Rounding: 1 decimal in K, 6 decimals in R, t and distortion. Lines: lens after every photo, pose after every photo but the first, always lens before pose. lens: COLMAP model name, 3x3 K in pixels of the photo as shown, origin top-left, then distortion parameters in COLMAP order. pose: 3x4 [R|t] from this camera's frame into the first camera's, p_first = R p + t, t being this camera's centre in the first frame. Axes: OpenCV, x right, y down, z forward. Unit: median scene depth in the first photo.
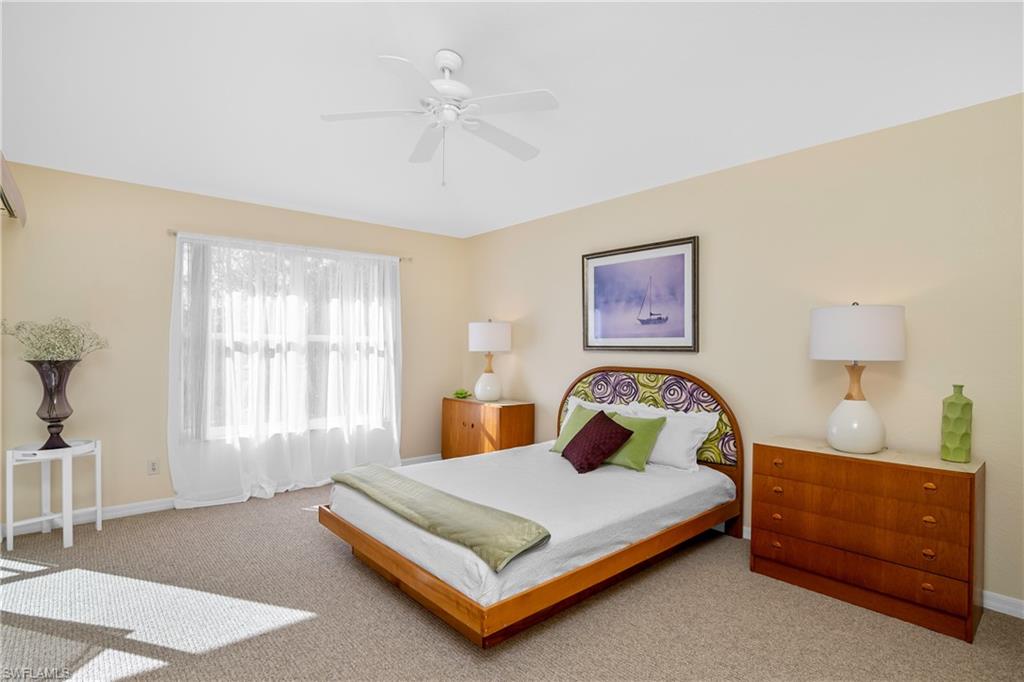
lens RADIAL K [[503.6, 0, 506.7], [0, 503.6, 340.4], [0, 0, 1]] dist [-0.033091, -0.000656]
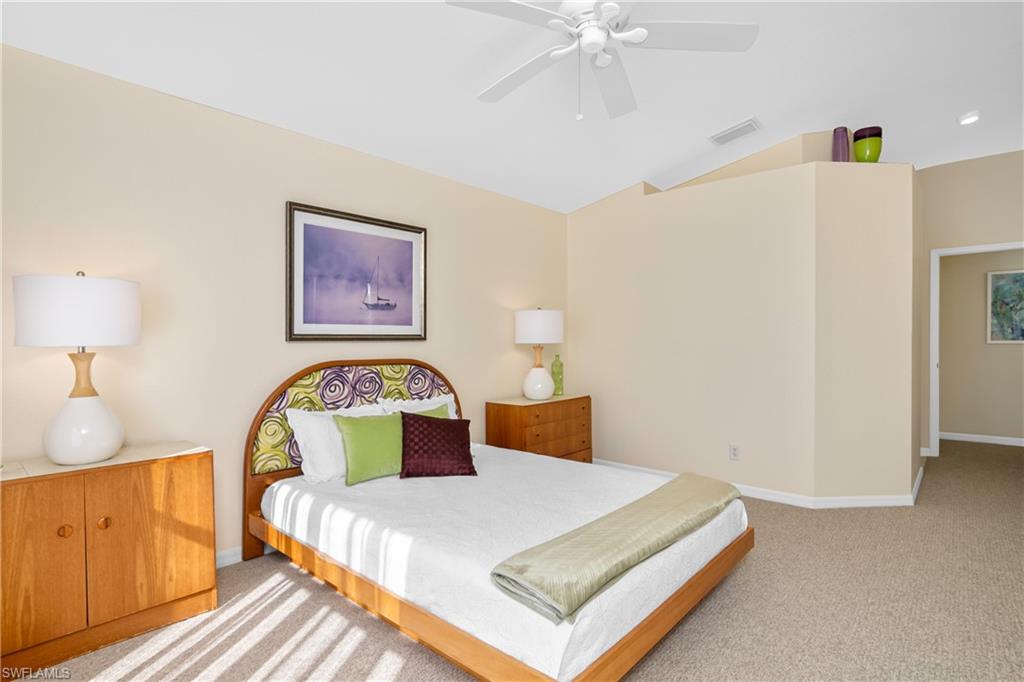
lens RADIAL K [[514.8, 0, 512.0], [0, 514.8, 341.0], [0, 0, 1]] dist [-0.003083, 0.000086]
pose [[-0.111992, -0.002721, 0.993705, -0.650459], [-0.000784, 0.999996, 0.002650, 0.020270], [-0.993709, -0.000482, -0.111994, 0.870616]]
